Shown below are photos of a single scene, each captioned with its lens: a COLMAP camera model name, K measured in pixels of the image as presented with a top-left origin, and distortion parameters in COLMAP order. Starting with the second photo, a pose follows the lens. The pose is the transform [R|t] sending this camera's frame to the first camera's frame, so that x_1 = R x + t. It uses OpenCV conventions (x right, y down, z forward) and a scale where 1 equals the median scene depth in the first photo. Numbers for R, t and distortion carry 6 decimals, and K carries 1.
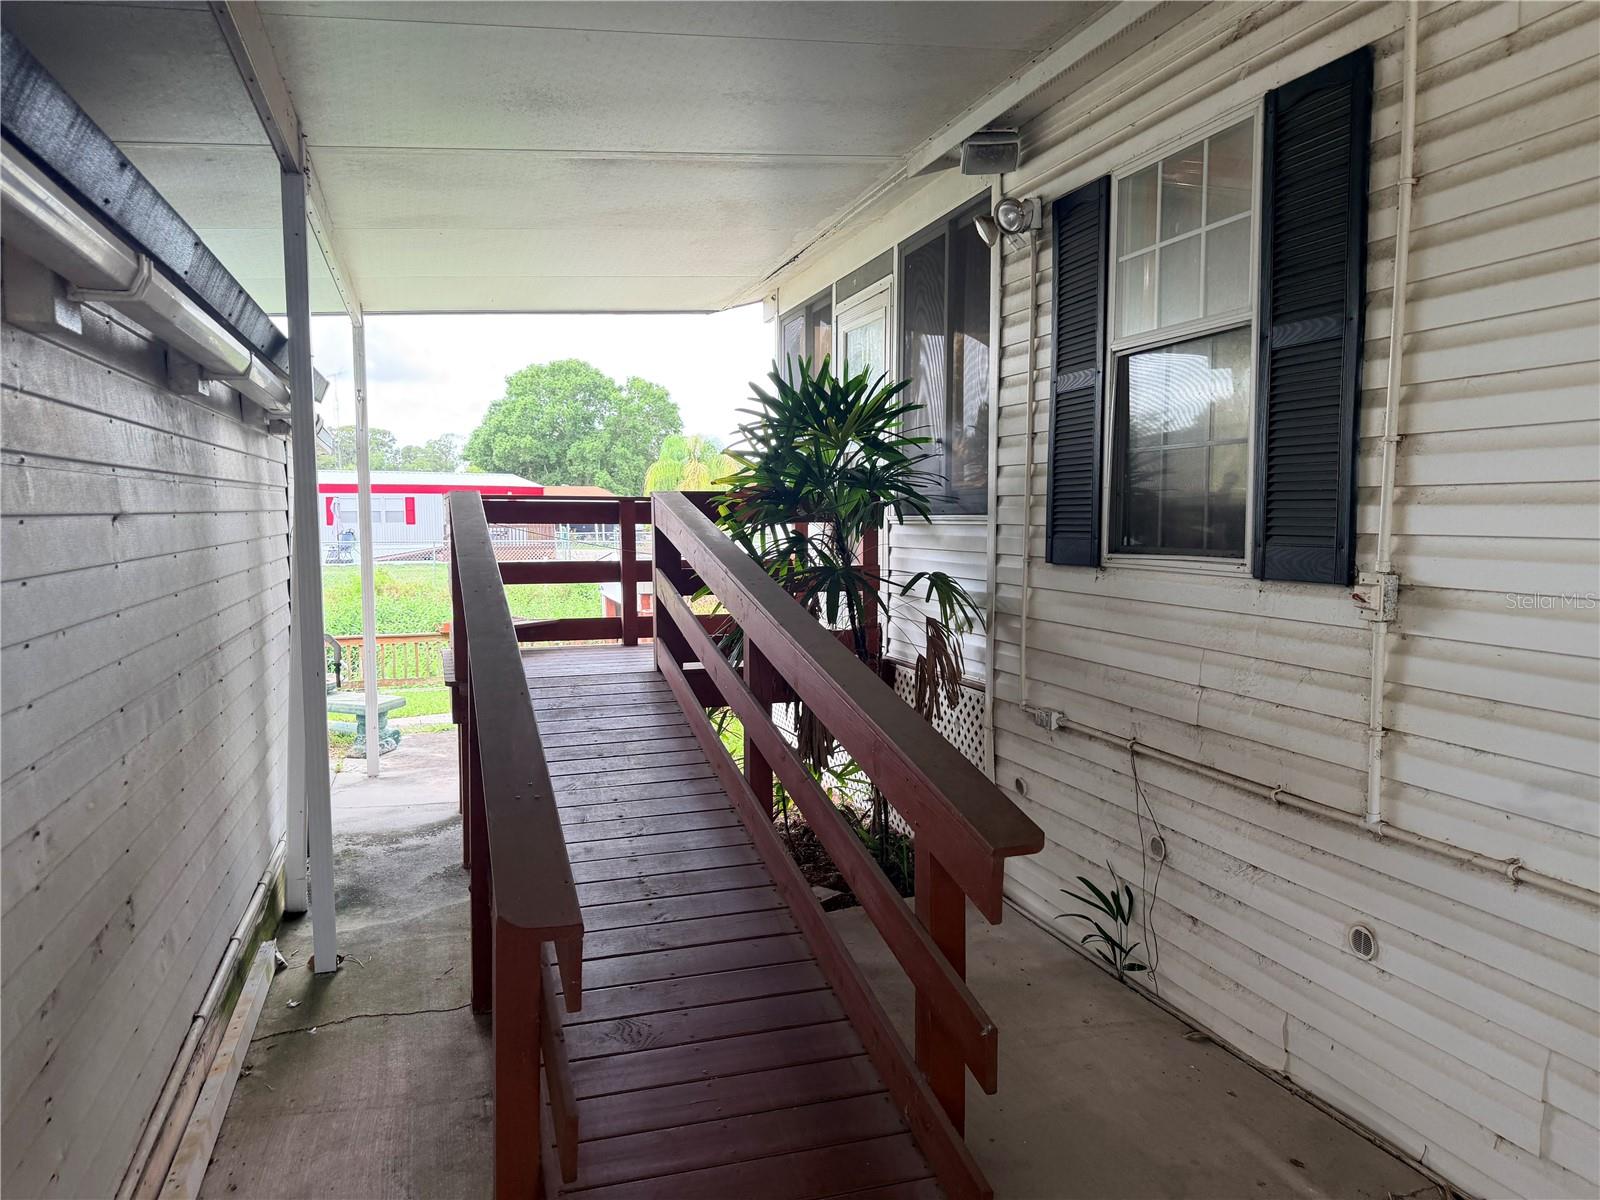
lens RADIAL K [[1142.5, 0, 808.7], [0, 1142.5, 600.7], [0, 0, 1]] dist [-0.004381, -0.012330]
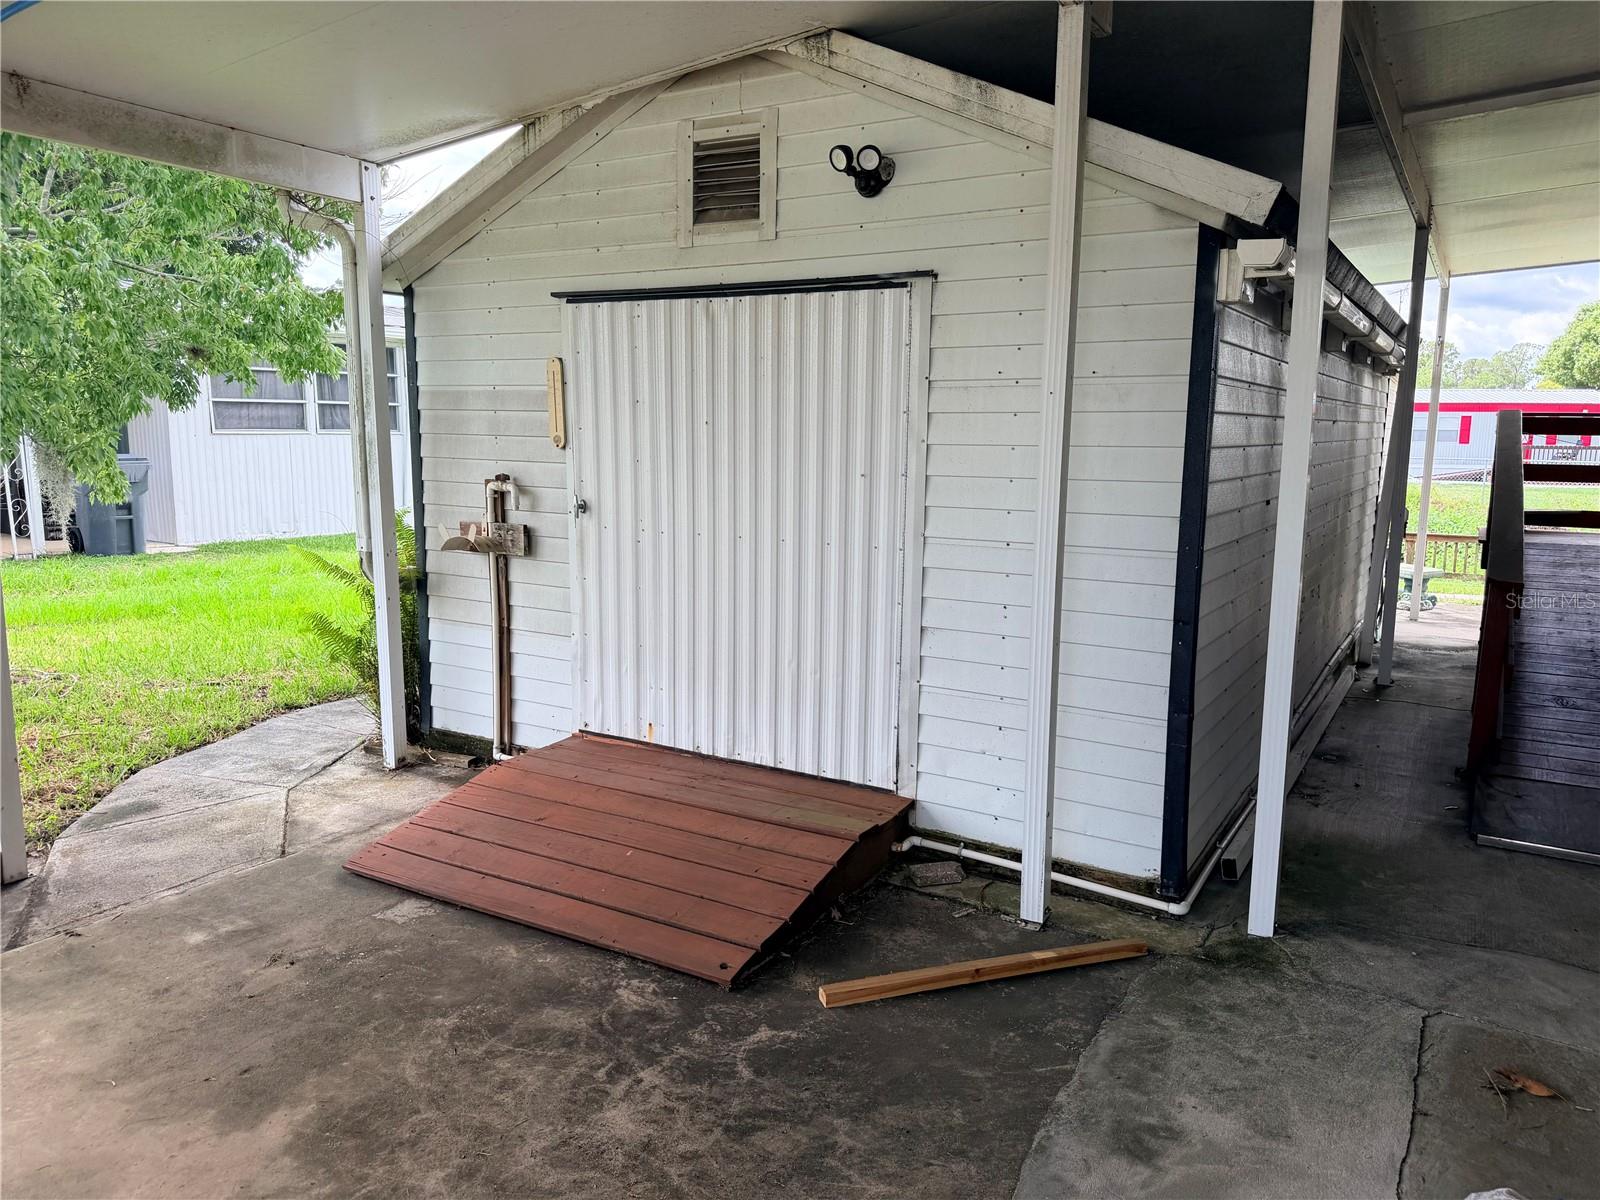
lens RADIAL K [[1142.5, 0, 808.7], [0, 1142.5, 600.7], [0, 0, 1]] dist [-0.004381, -0.012330]
pose [[0.657218, 0.127013, -0.742921, 0.240035], [-0.073322, 0.991797, 0.104698, 0.063184], [0.750126, -0.014337, 0.661140, -0.696888]]
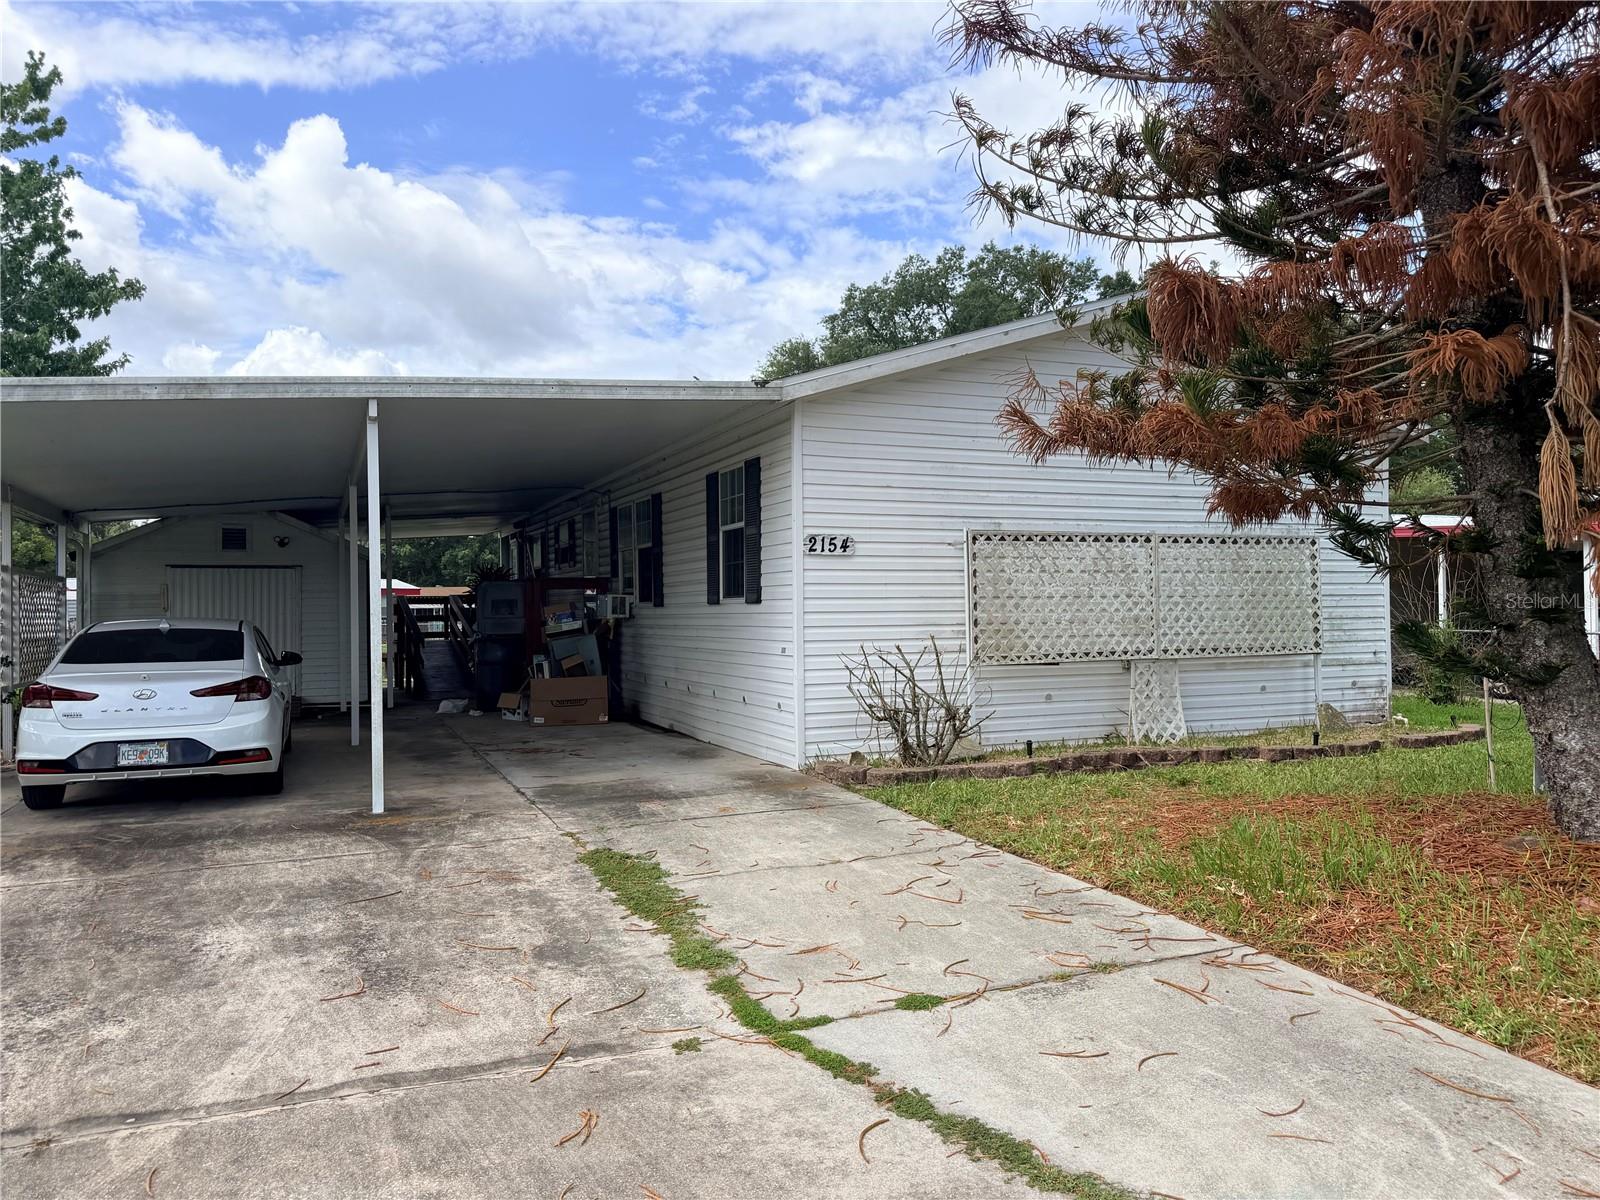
lens RADIAL K [[1142.5, 0, 808.7], [0, 1142.5, 600.7], [0, 0, 1]] dist [-0.004381, -0.012330]
pose [[0.995761, -0.012323, 0.091146, 1.591606], [0.020205, 0.996085, -0.086057, 0.653652], [-0.089729, 0.087534, 0.992112, -6.860499]]
